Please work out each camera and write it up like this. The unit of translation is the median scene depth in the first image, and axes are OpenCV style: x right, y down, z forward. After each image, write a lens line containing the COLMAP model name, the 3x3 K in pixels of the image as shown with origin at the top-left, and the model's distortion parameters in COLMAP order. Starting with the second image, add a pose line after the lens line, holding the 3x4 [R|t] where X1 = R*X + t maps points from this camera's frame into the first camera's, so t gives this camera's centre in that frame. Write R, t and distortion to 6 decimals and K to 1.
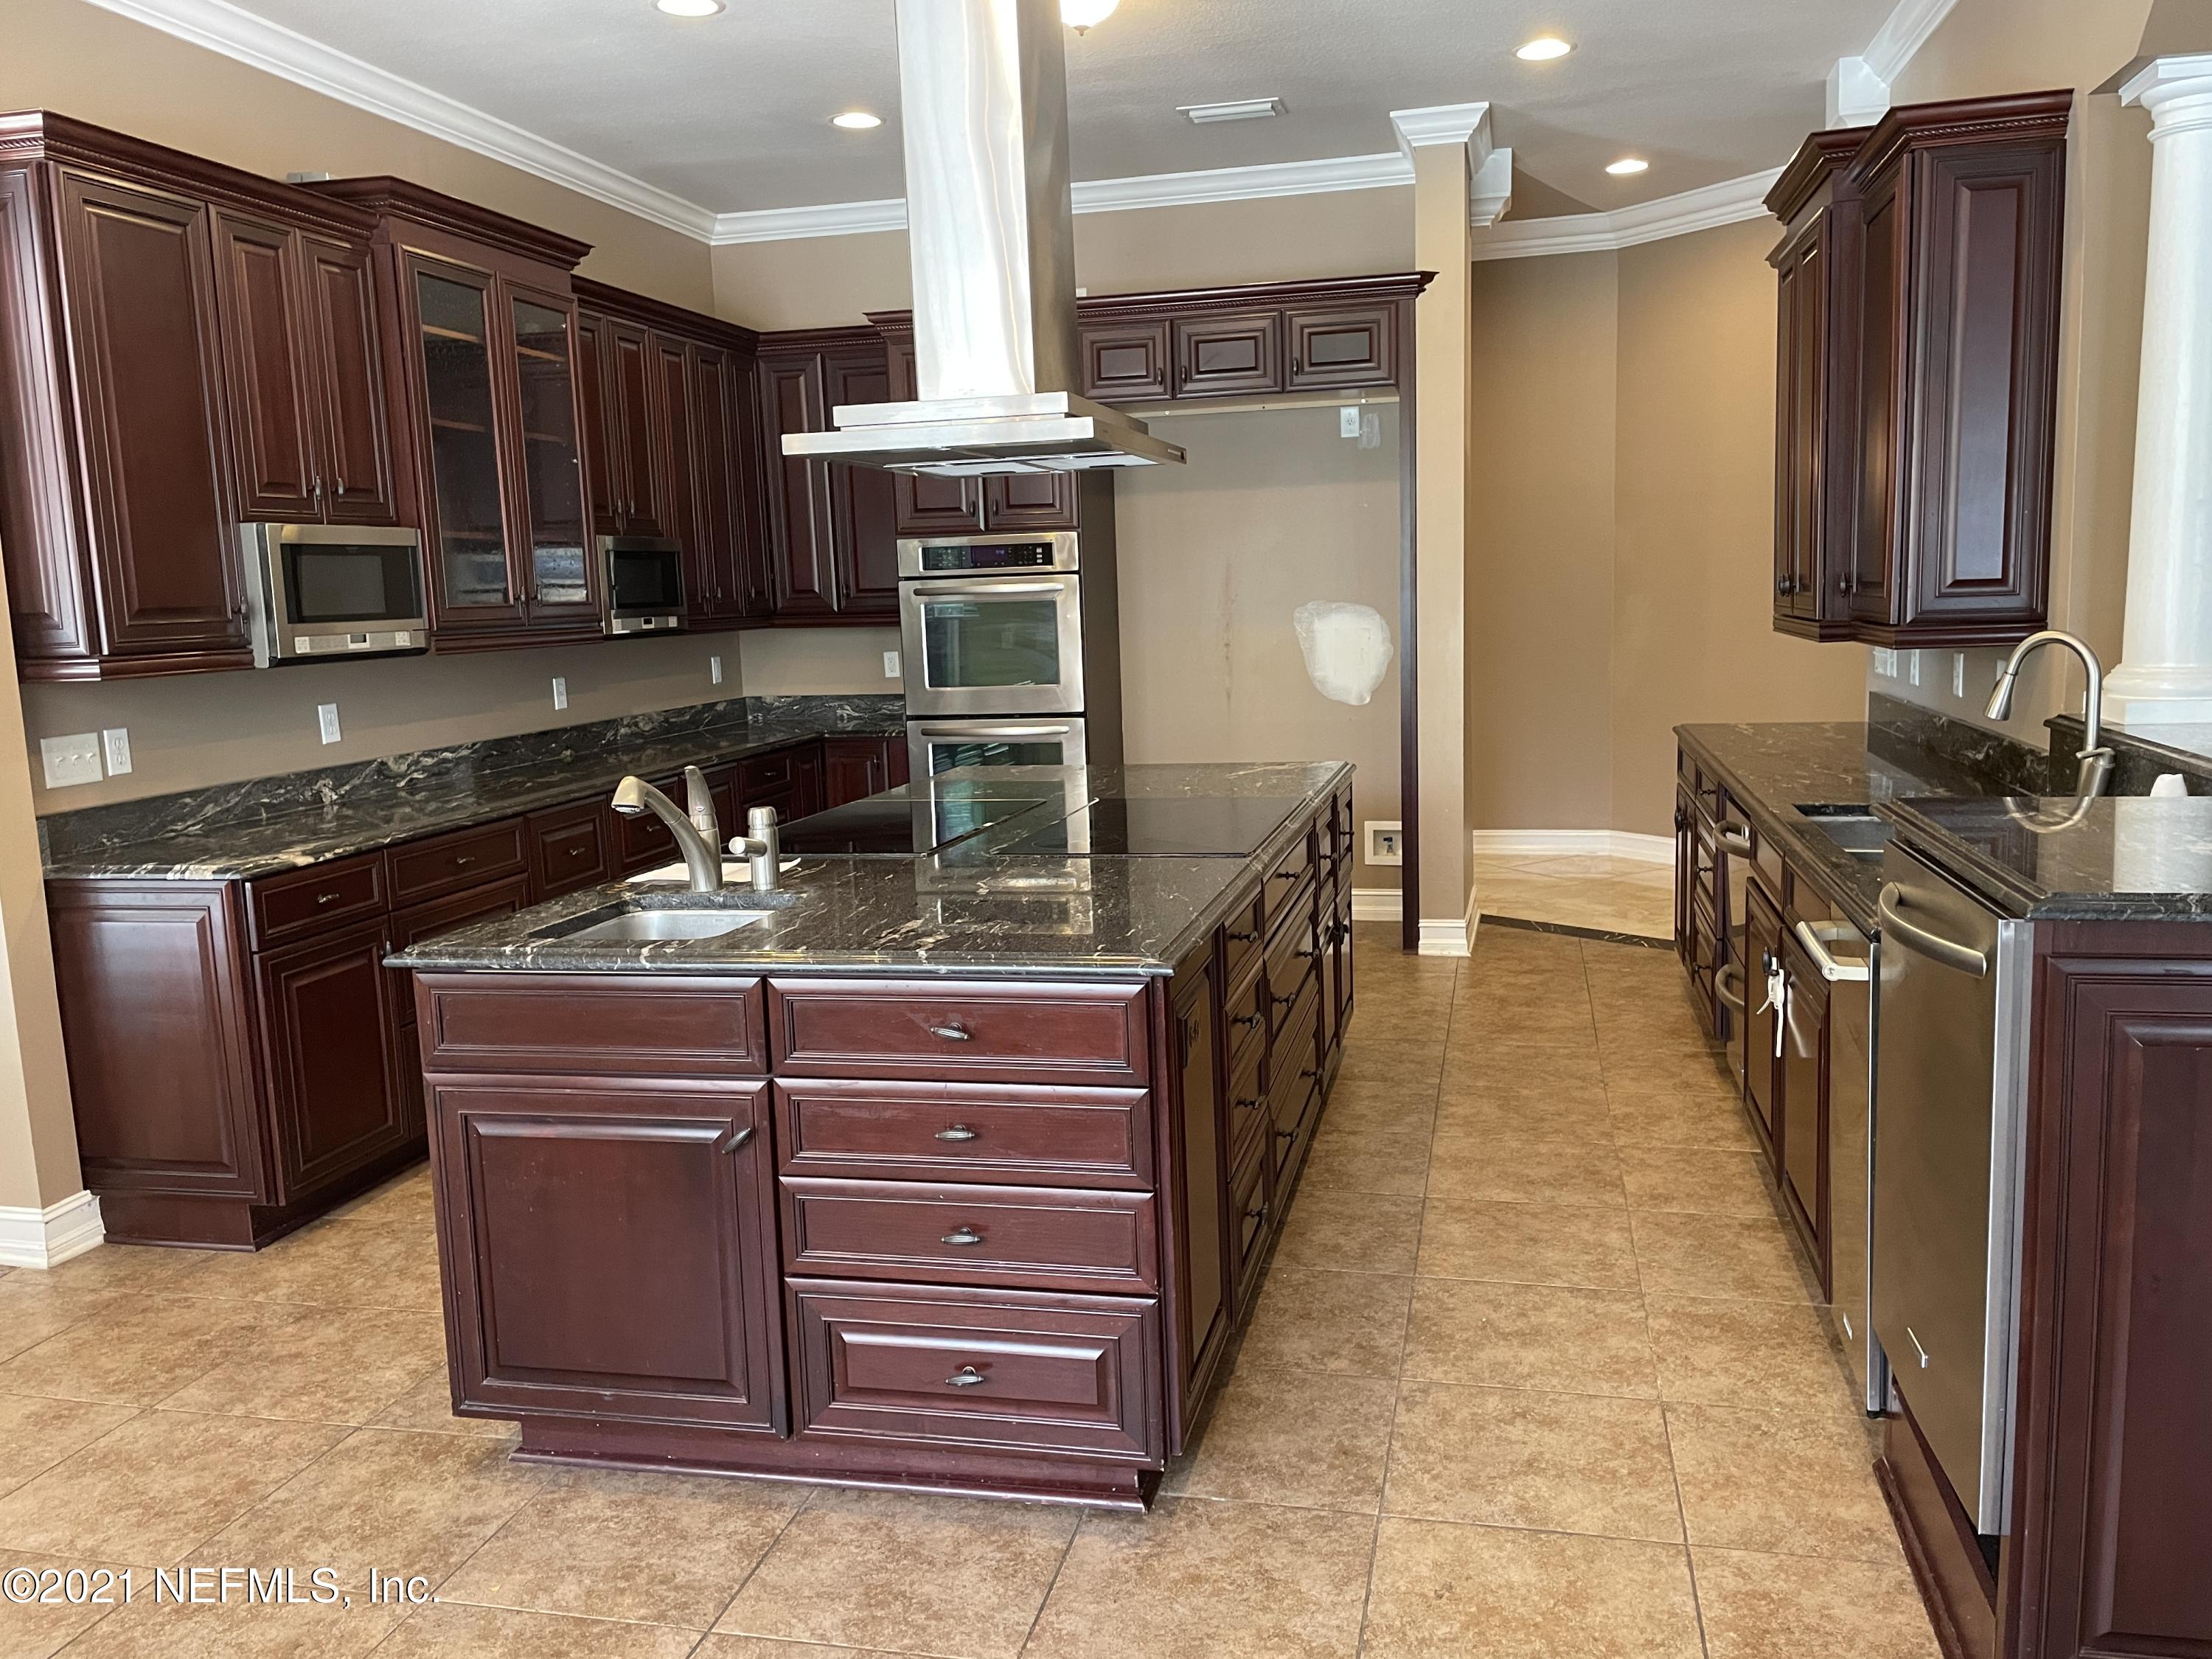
lens RADIAL K [[1679.3, 0, 1135.7], [0, 1679.3, 828.7], [0, 0, 1]] dist [0.104796, -0.134753]
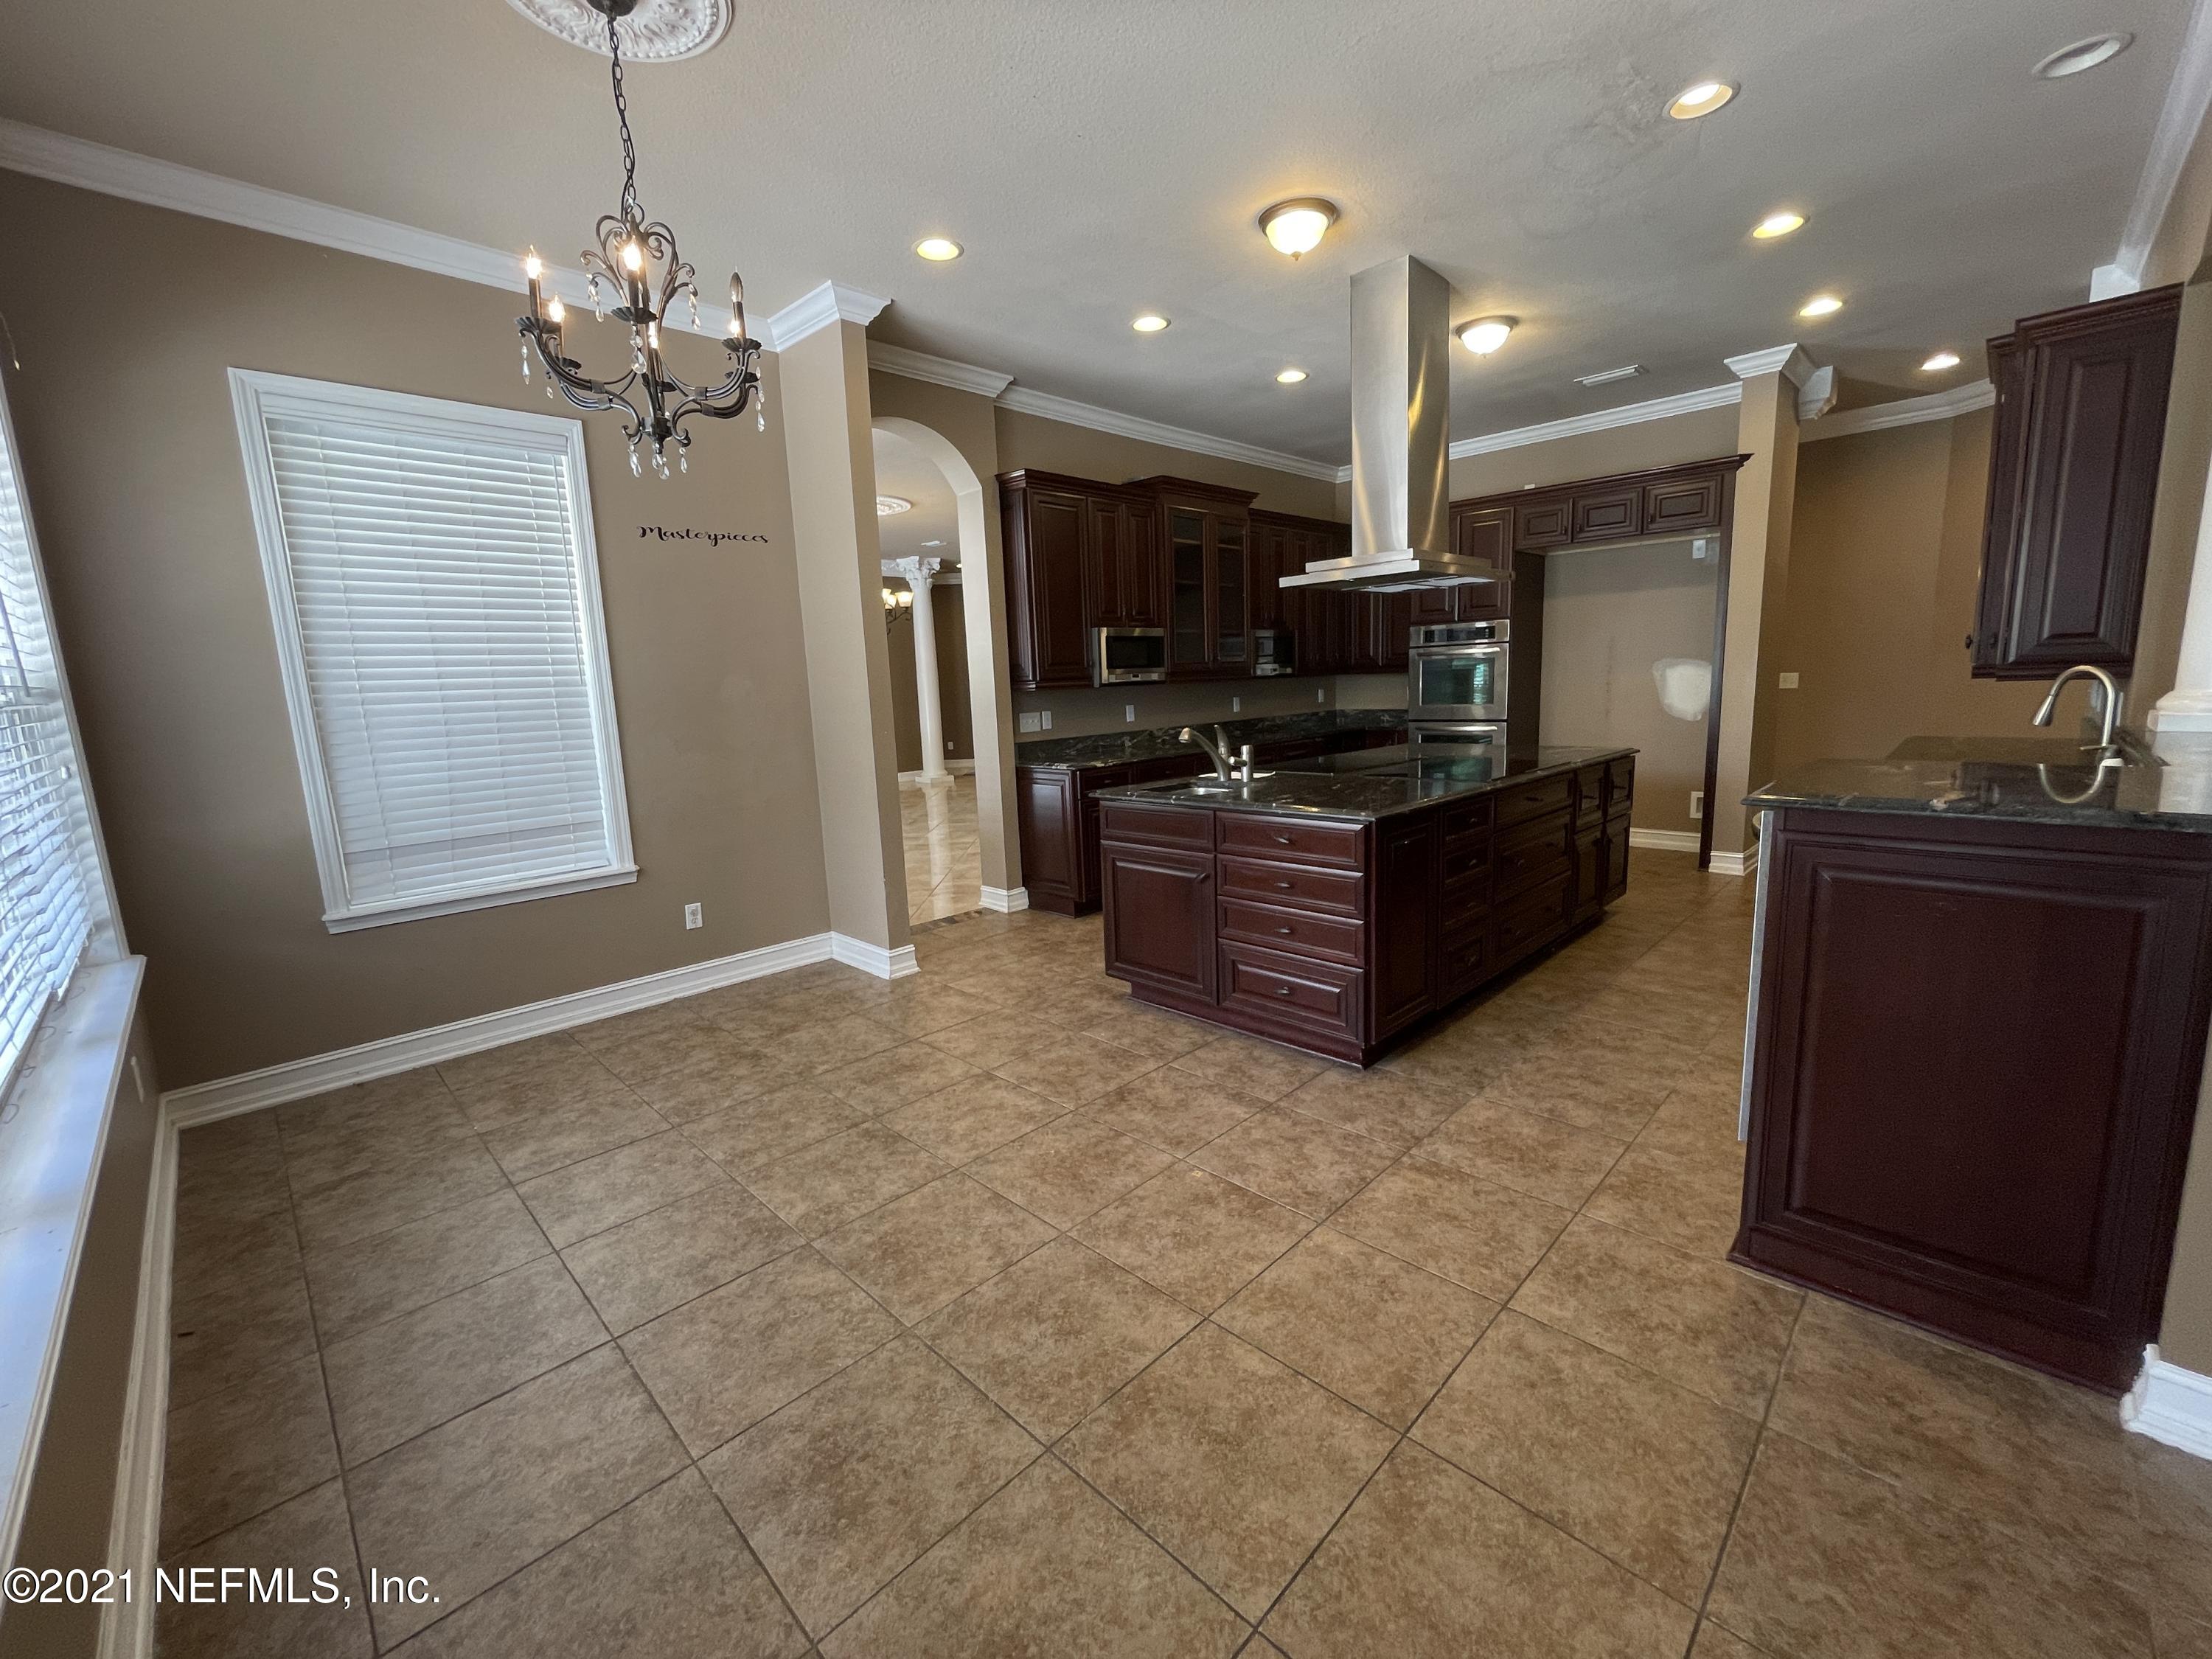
lens RADIAL K [[896.2, 0, 1106.0], [0, 896.2, 829.5], [0, 0, 1]] dist [-0.000390, -0.000125]
pose [[0.850069, 0.089141, -0.519072, 0.224401], [-0.066077, 0.995836, 0.062803, 0.032967], [0.522509, -0.019088, 0.852420, -0.113033]]
